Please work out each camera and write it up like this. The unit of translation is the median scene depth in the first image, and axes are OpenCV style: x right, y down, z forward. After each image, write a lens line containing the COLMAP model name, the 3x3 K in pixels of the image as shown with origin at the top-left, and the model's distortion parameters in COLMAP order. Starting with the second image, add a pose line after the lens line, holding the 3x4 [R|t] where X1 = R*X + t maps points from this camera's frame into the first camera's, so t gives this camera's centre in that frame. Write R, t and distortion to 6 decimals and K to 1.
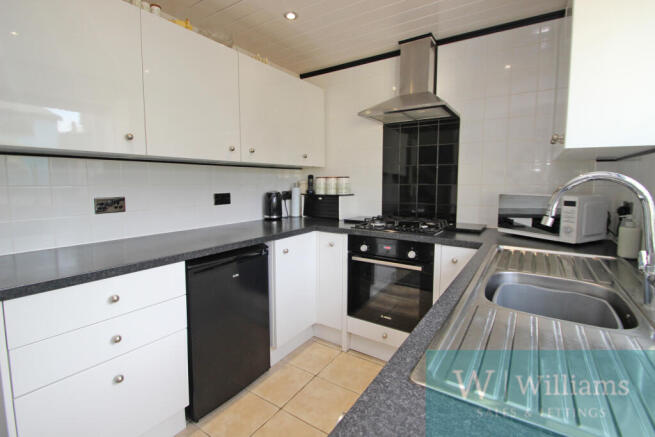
lens RADIAL K [[305.4, 0, 330.6], [0, 305.4, 203.2], [0, 0, 1]] dist [0.000136, -0.000107]
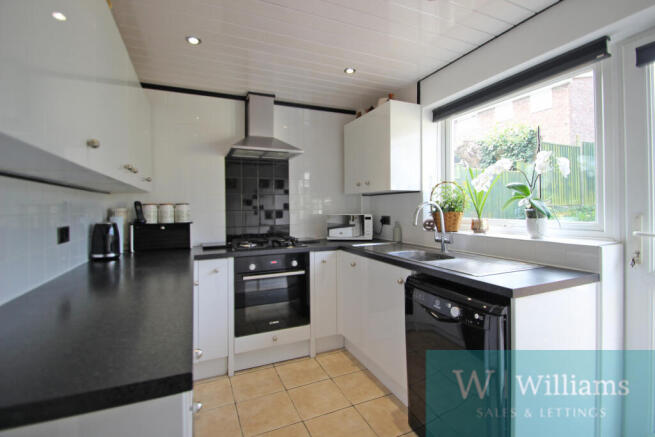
lens RADIAL K [[305.4, 0, 330.6], [0, 305.4, 203.2], [0, 0, 1]] dist [0.000136, -0.000107]
pose [[0.535454, 0.007045, 0.844535, -0.615723], [0.073943, 0.995734, -0.055188, -0.001991], [-0.841322, 0.091998, 0.532649, 0.132694]]
